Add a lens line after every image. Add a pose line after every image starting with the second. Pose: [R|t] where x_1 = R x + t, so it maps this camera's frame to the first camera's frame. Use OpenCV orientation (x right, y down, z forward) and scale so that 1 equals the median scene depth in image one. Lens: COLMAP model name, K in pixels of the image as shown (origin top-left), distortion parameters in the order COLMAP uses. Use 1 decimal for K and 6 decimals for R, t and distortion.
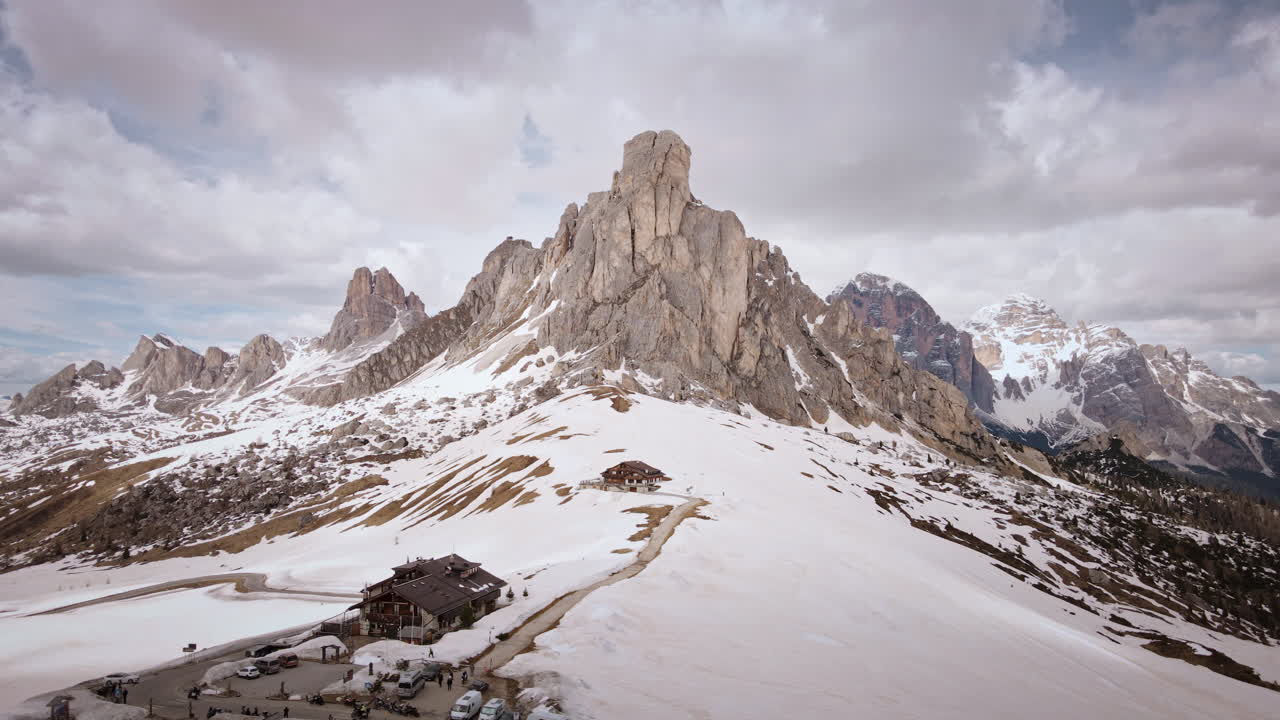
lens RADIAL K [[967.4, 0, 640.0], [0, 967.4, 360.0], [0, 0, 1]] dist [0.042771, -0.006928]
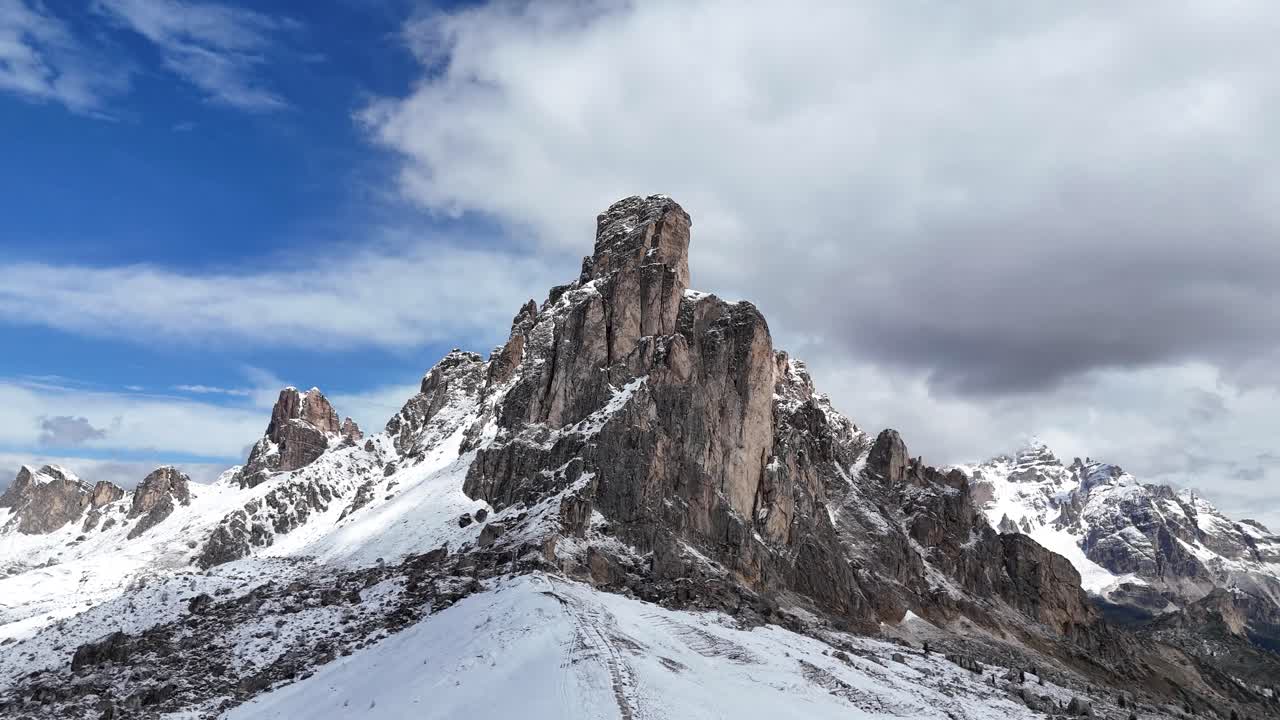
lens RADIAL K [[967.4, 0, 640.0], [0, 967.4, 360.0], [0, 0, 1]] dist [0.042771, -0.006928]
pose [[0.999577, 0.012701, 0.026171, -0.001123], [-0.009071, 0.990879, -0.134446, -0.007057], [-0.027640, 0.134152, 0.990575, 0.124416]]
